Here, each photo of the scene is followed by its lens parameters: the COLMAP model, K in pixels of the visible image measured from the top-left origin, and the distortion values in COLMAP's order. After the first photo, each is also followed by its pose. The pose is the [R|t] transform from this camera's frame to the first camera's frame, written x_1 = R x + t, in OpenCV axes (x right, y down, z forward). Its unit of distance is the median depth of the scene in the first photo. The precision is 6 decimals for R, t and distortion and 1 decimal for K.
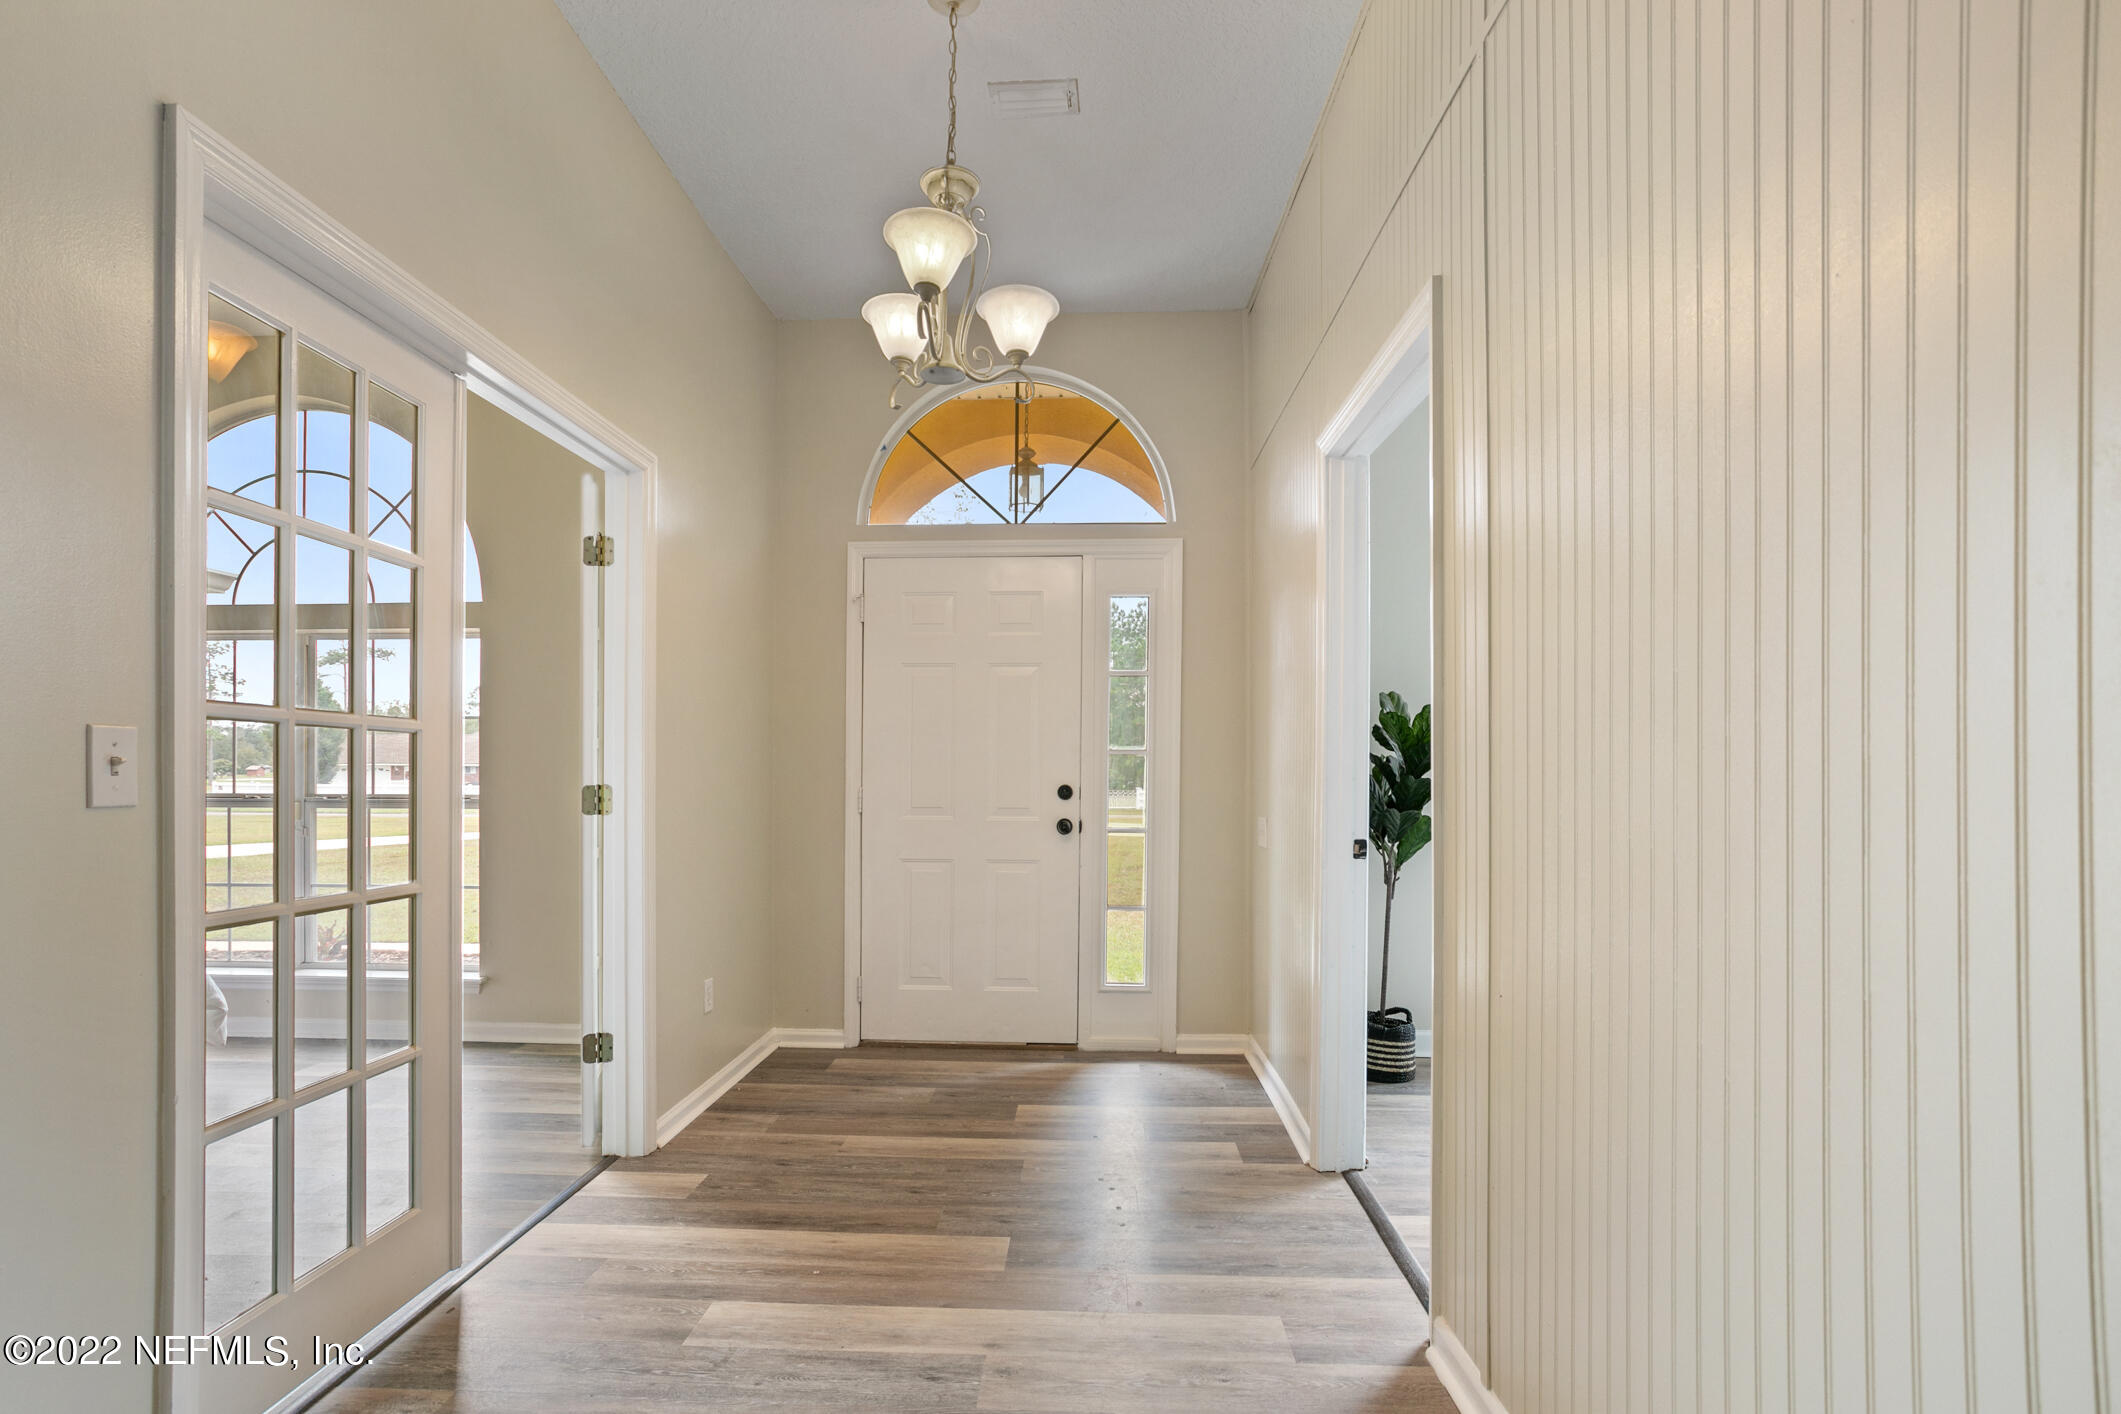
lens RADIAL K [[1064.0, 0, 1034.2], [0, 1064.0, 773.4], [0, 0, 1]] dist [-0.020472, 0.016596]
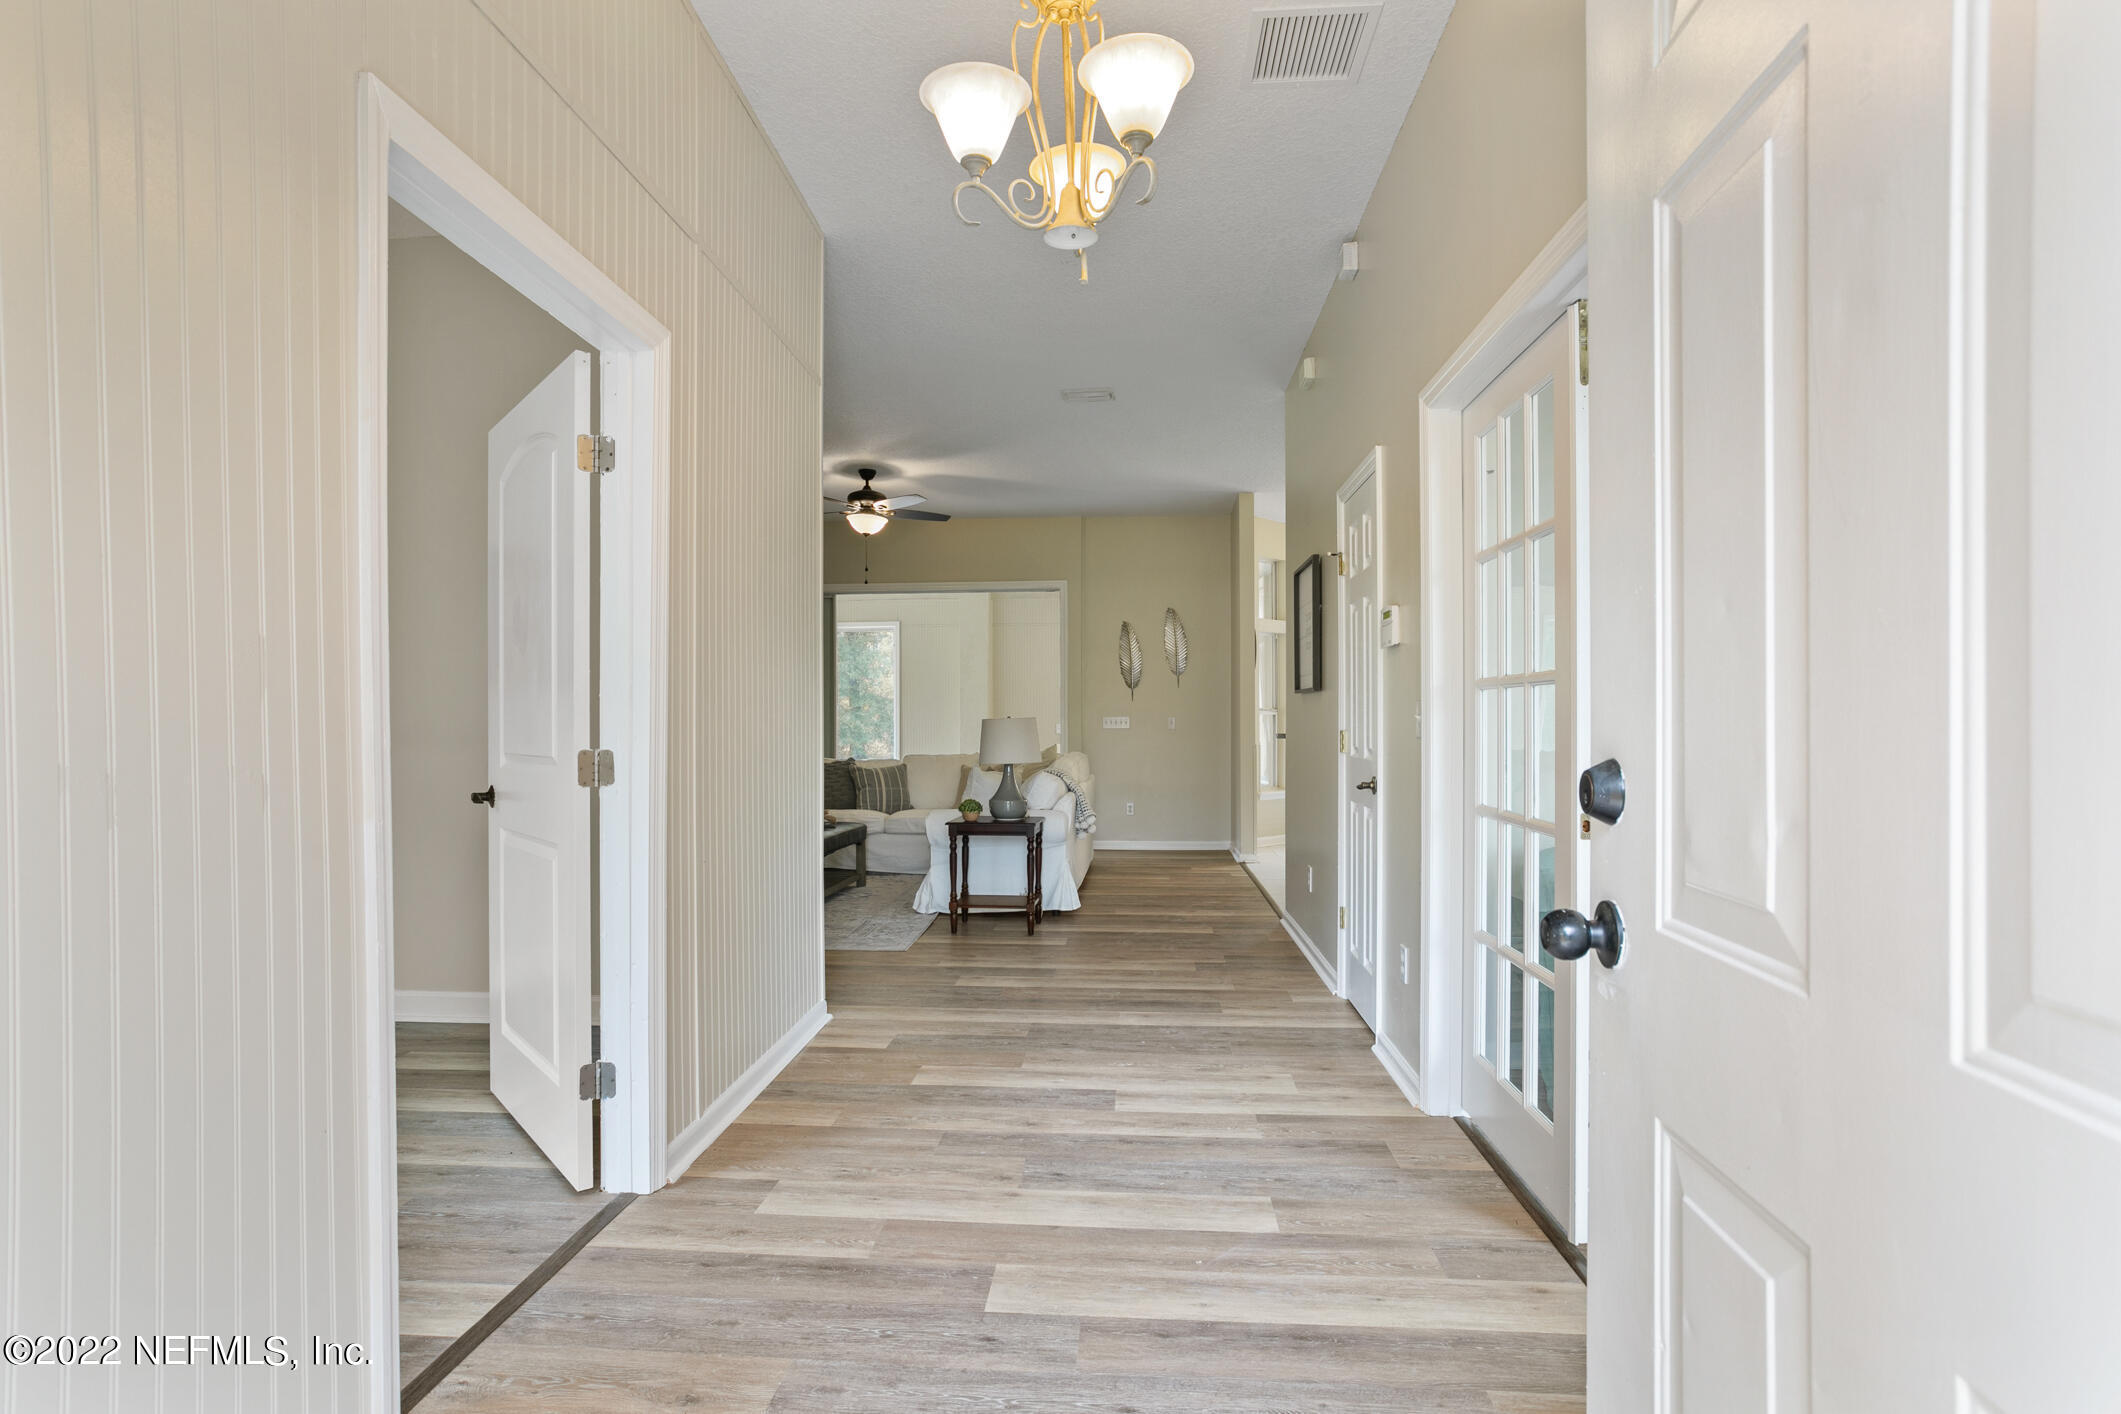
lens RADIAL K [[1064.0, 0, 1058.8], [0, 1064.0, 720.6], [0, 0, 1]] dist [-0.020472, 0.016596]
pose [[-0.999777, 0.004585, 0.020593, -0.117851], [0.004497, 0.999981, -0.004311, 0.002252], [-0.020613, -0.004218, -0.999779, 2.179136]]
